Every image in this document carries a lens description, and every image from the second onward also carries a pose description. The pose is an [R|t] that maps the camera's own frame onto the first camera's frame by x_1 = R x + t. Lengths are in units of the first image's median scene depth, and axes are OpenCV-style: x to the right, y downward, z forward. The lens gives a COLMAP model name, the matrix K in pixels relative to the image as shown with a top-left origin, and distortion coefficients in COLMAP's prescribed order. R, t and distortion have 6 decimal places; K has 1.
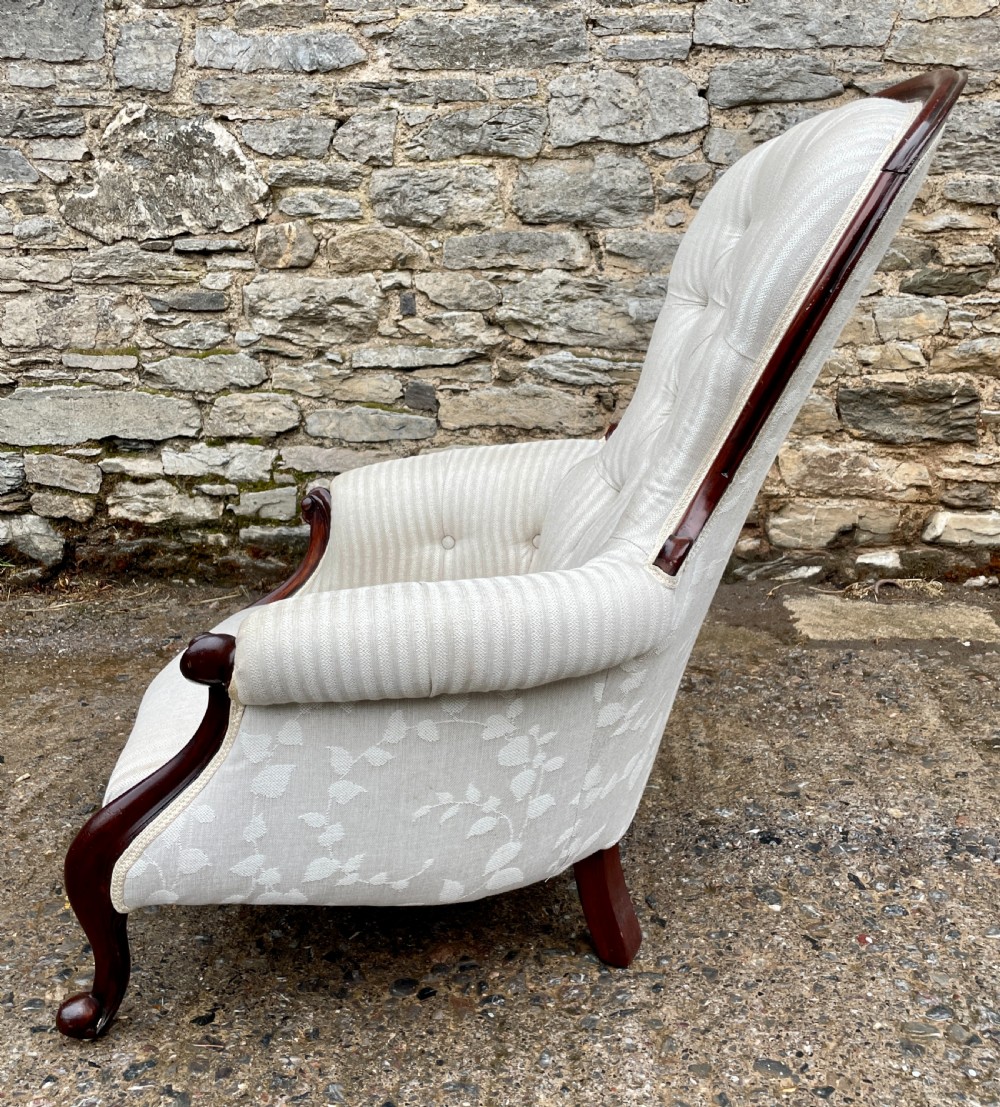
lens RADIAL K [[1092.1, 0, 486.8], [0, 1092.1, 510.8], [0, 0, 1]] dist [0.041850, 0.000000]
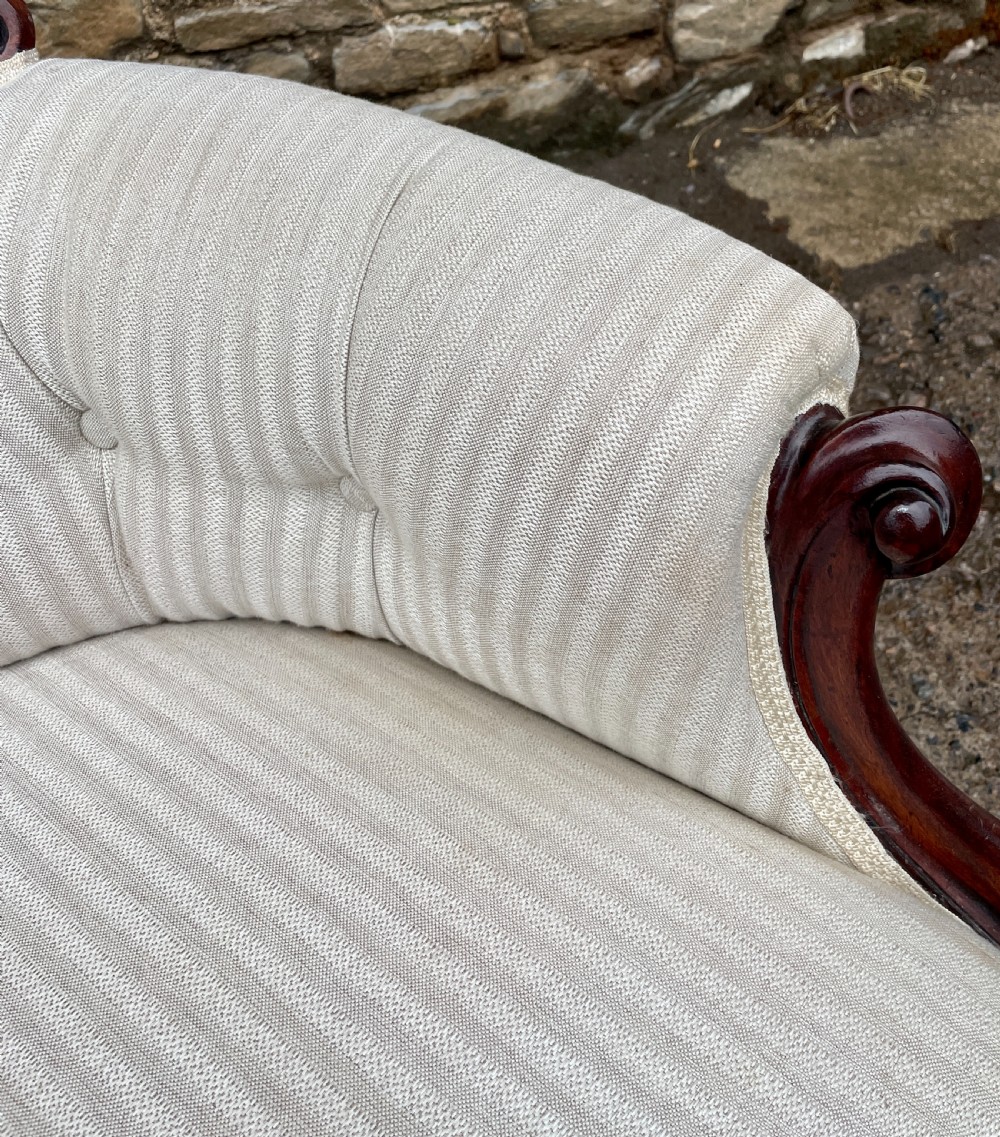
lens RADIAL K [[1022.4, 0, 510.9], [0, 1022.4, 484.4], [0, 0, 1]] dist [0.026724, -0.027359]
pose [[0.869021, -0.369109, 0.329485, -0.052518], [0.131034, 0.813845, 0.566116, -0.097205], [-0.477108, -0.448793, 0.755614, 0.577606]]
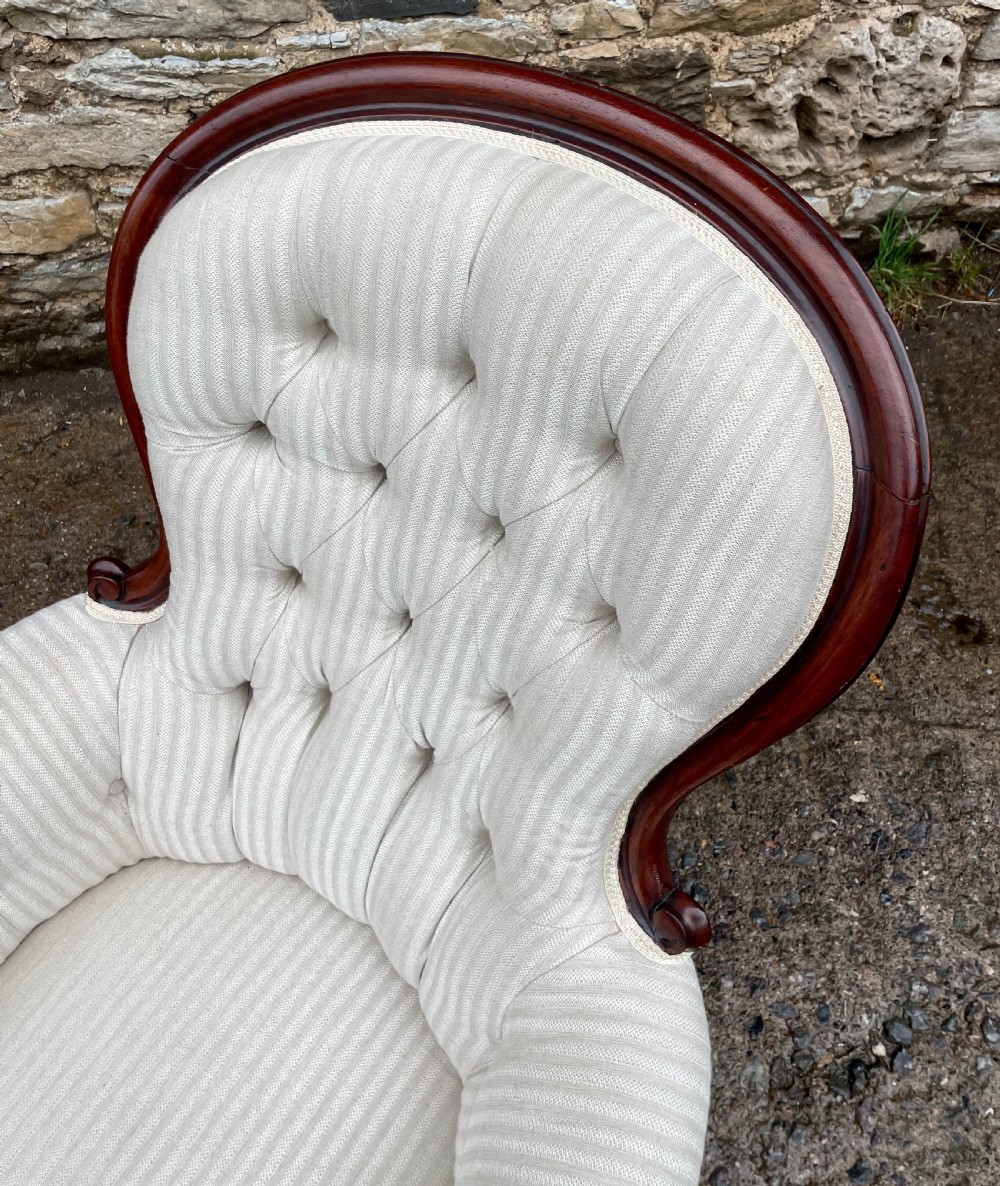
lens RADIAL K [[1008.8, 0, 501.7], [0, 1008.8, 538.7], [0, 0, 1]] dist [0.071691, -0.099736]
pose [[0.962151, -0.216084, 0.166052, 0.126253], [0.067053, 0.778308, 0.624292, -0.282028], [-0.264139, -0.589529, 0.763339, 0.317133]]
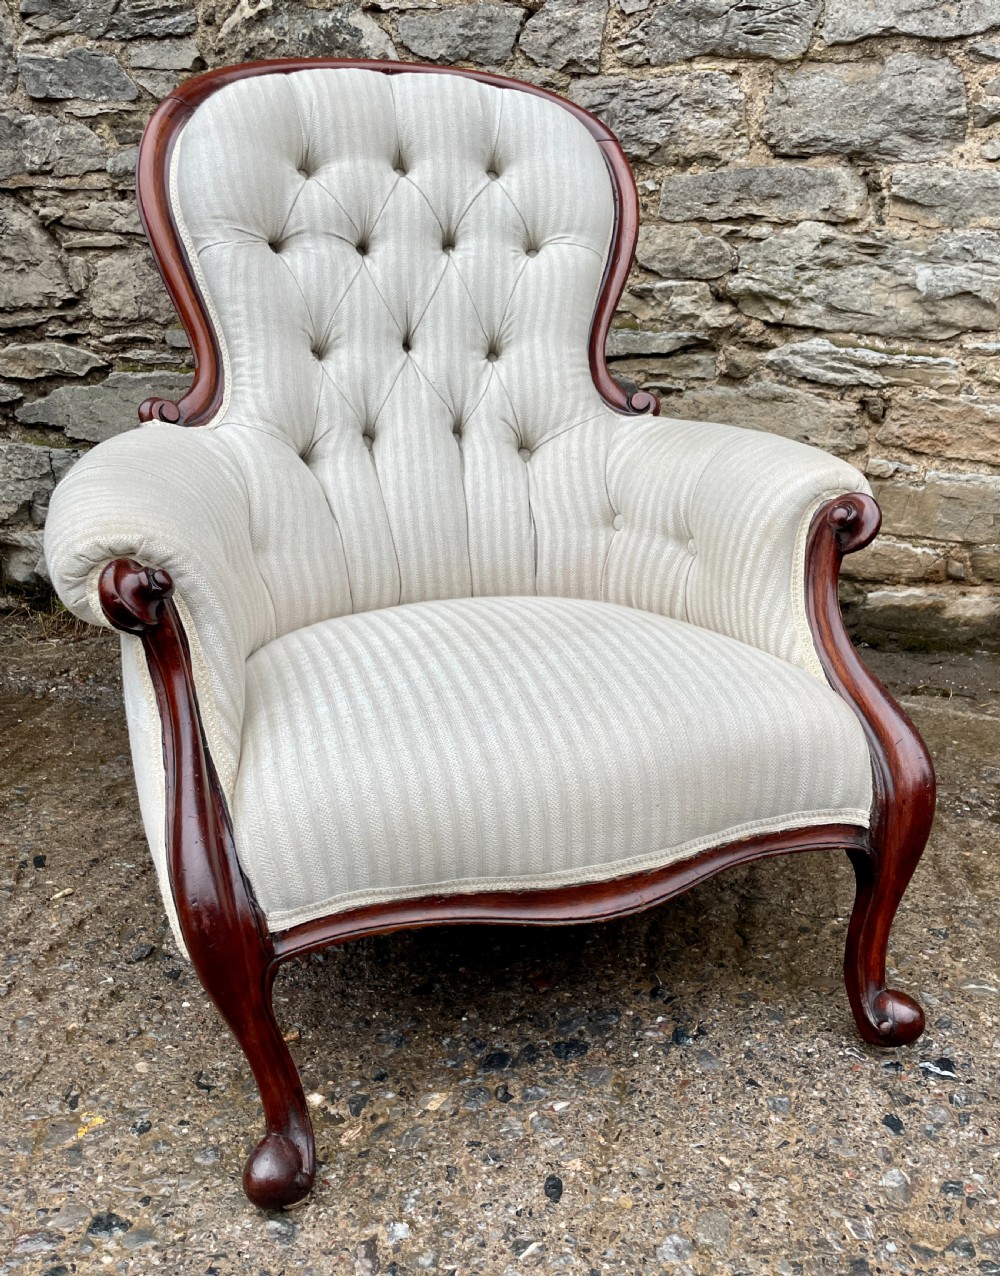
lens RADIAL K [[1111.8, 0, 538.0], [0, 1111.8, 635.7], [0, 0, 1]] dist [0.058022, -0.065906]
pose [[0.994950, 0.049317, -0.087416, -0.041448], [-0.043030, 0.996447, 0.072396, 0.006619], [0.090676, -0.068268, 0.993538, 0.222954]]
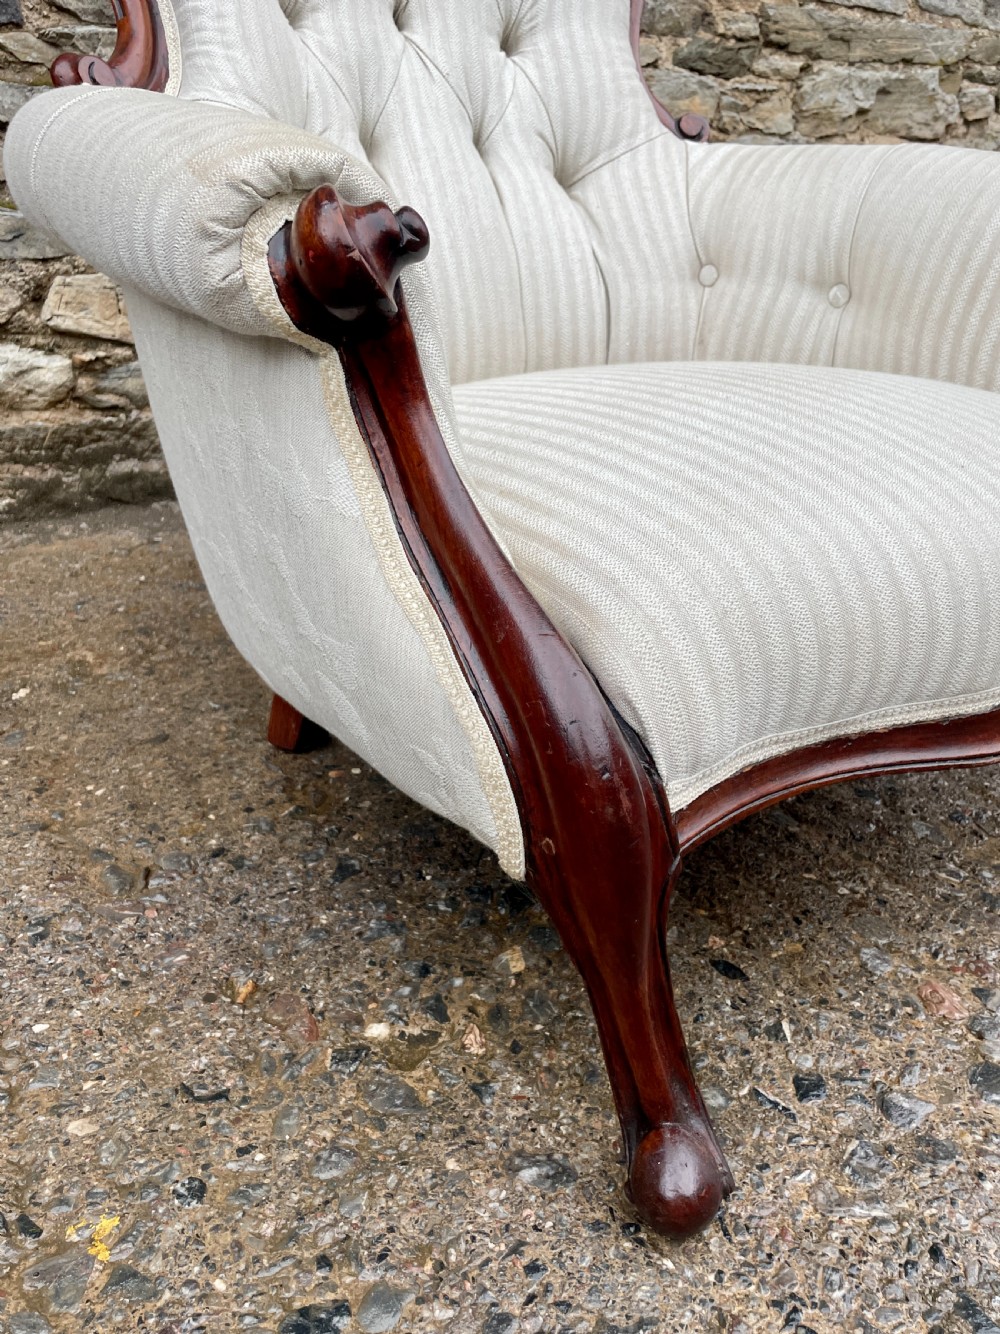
lens RADIAL K [[1073.4, 0, 495.6], [0, 1073.4, 667.4], [0, 0, 1]] dist [0.078077, -0.112124]
pose [[0.808321, -0.189126, 0.557538, -0.247558], [0.094724, 0.976439, 0.193892, 0.062557], [-0.581072, -0.103915, 0.807191, 0.369037]]
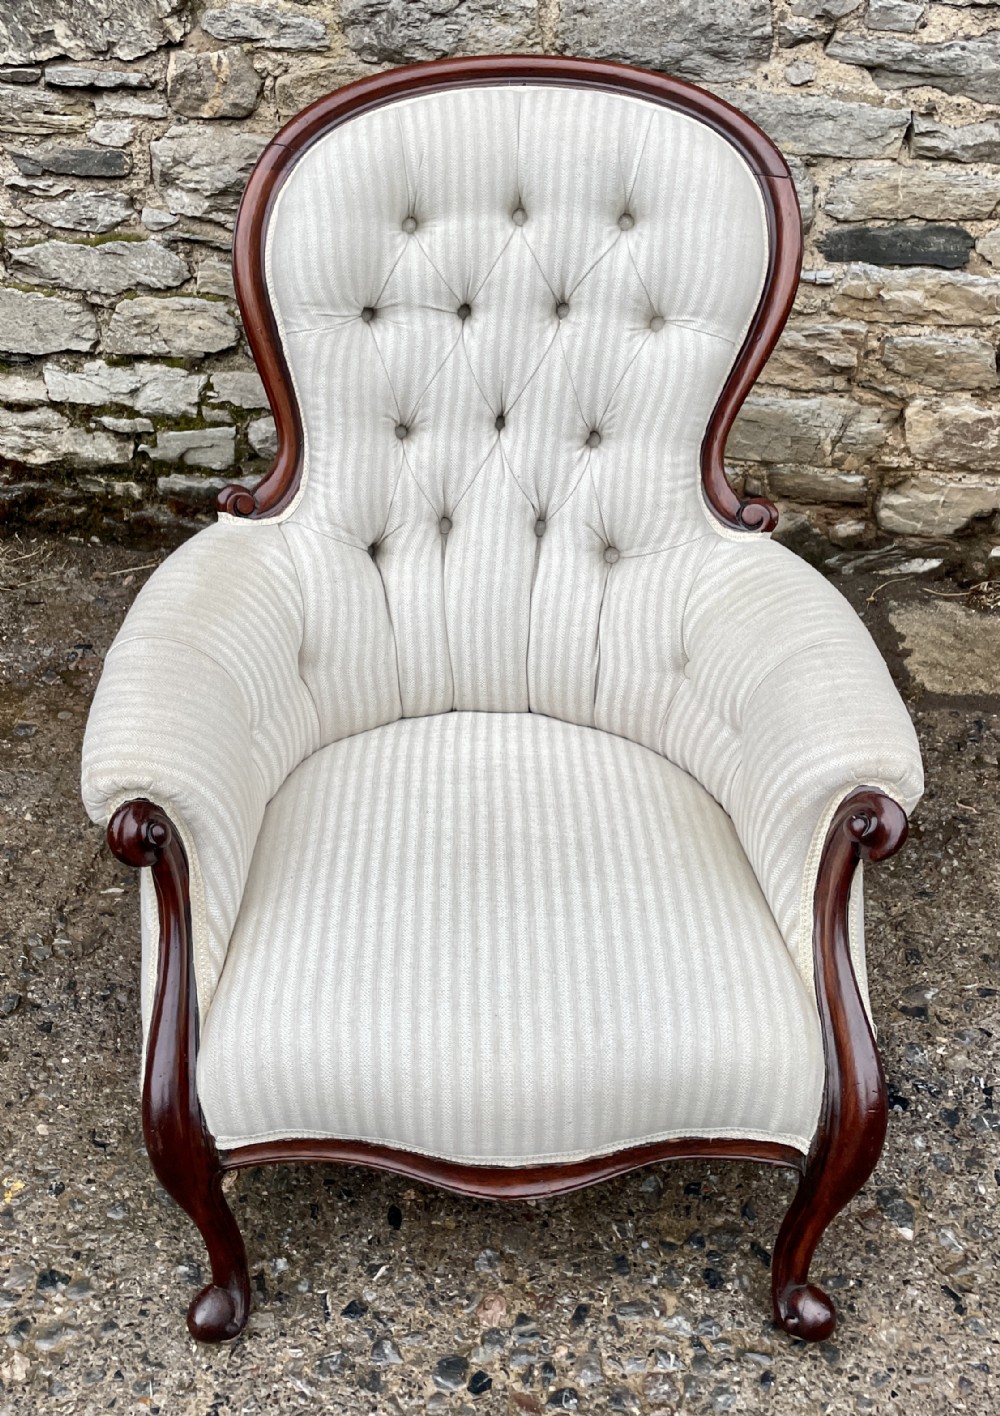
lens RADIAL K [[1369.6, 0, 446.0], [0, 1369.6, 597.8], [0, 0, 1]] dist [0.028873, 0.000000]
pose [[0.999618, 0.018002, 0.020981, -0.053887], [-0.023444, 0.954199, 0.298253, -0.199281], [-0.014650, -0.298631, 0.954256, 0.102811]]
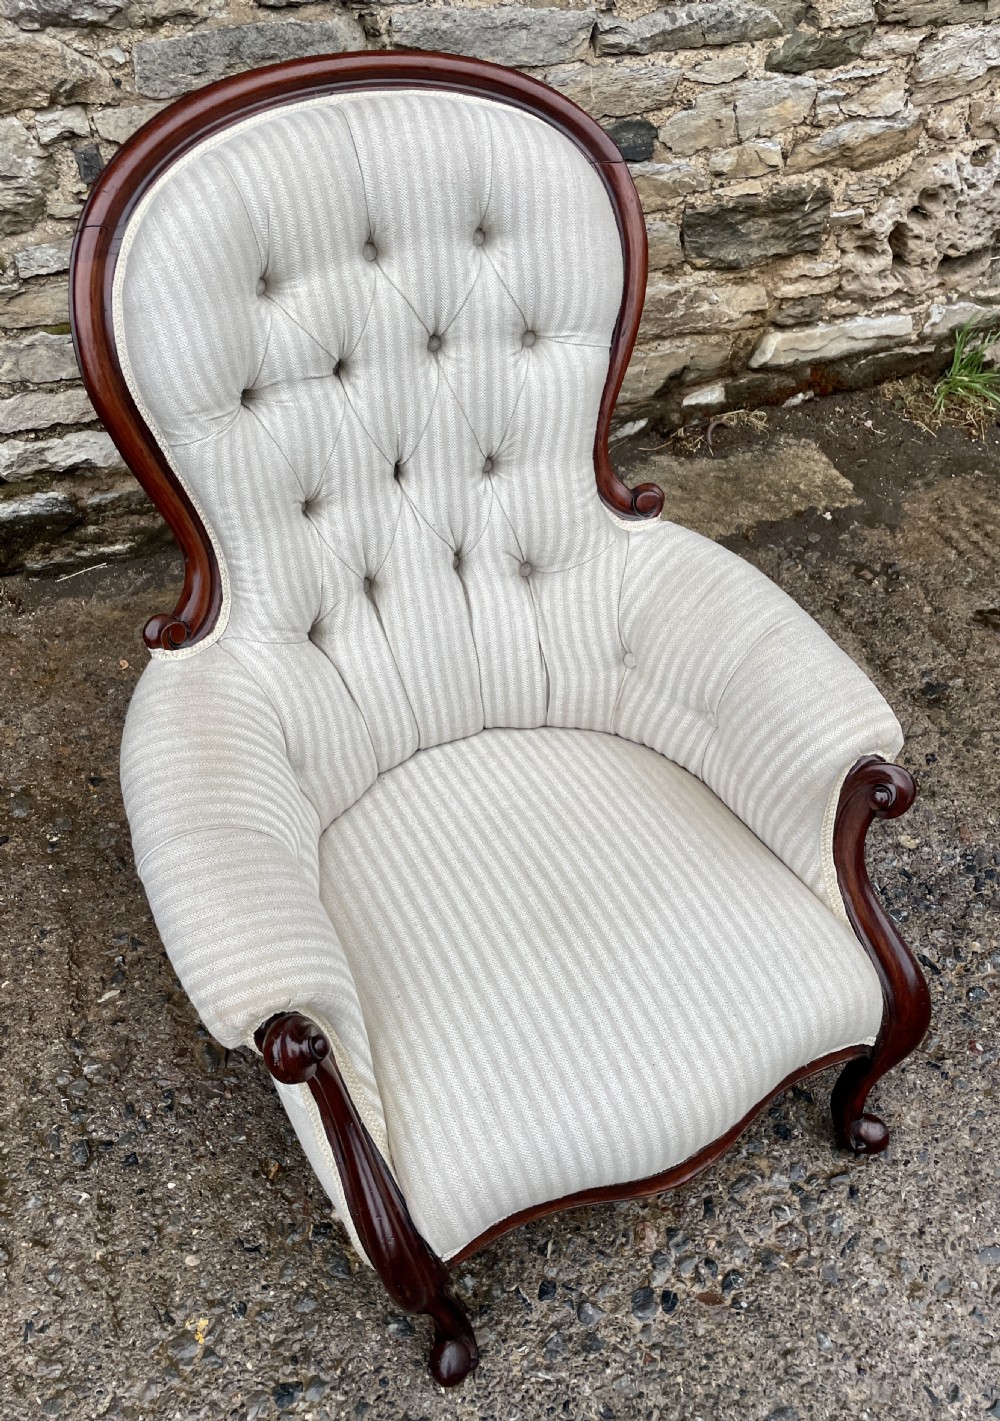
lens RADIAL K [[1136.9, 0, 463.0], [0, 1136.9, 701.0], [0, 0, 1]] dist [0.074319, -0.104662]
pose [[0.896143, -0.308366, 0.319122, -0.186863], [0.081775, 0.821558, 0.564230, -0.292642], [-0.436166, -0.479534, 0.761450, 0.270670]]
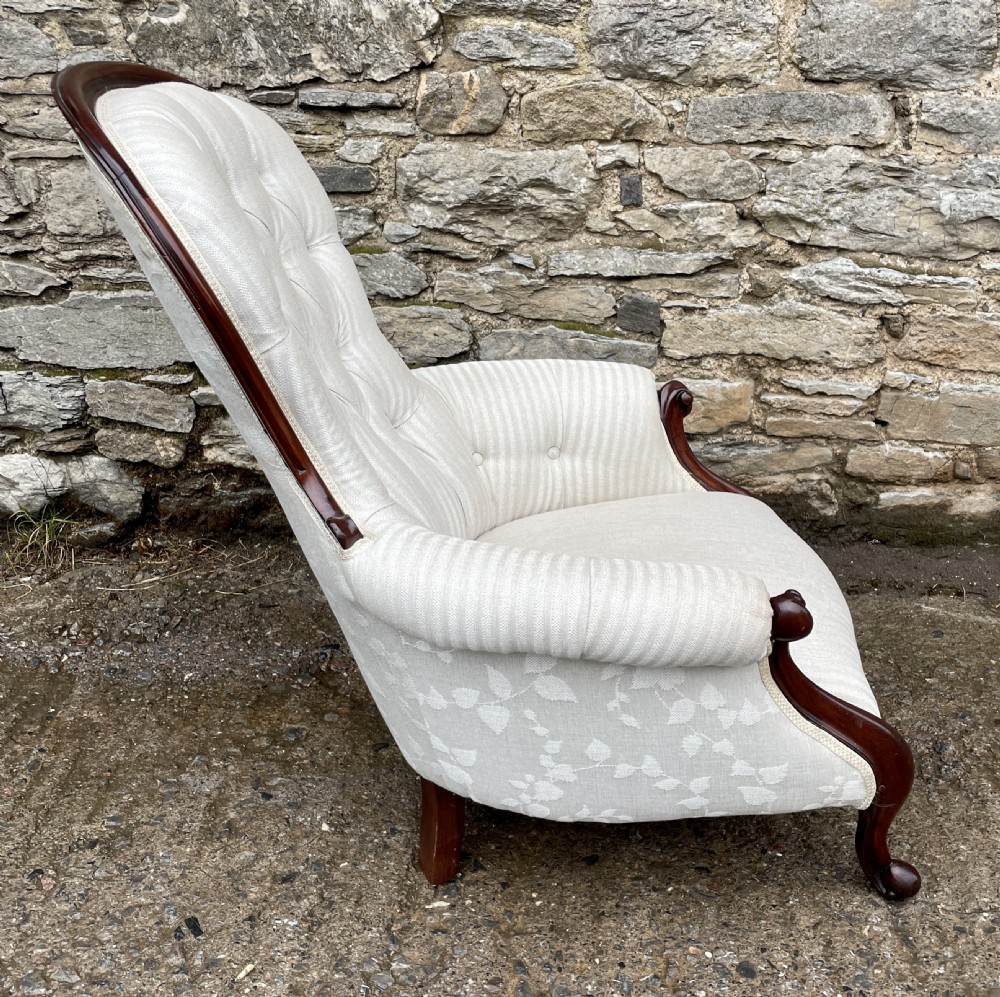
lens RADIAL K [[1168.1, 0, 515.4], [0, 1168.1, 476.7], [0, 0, 1]] dist [0.045857, 0.000000]
pose [[0.996723, -0.010939, 0.080154, -0.215057], [-0.005095, 0.980360, 0.197151, -0.157048], [-0.080736, -0.196913, 0.977091, 0.215077]]
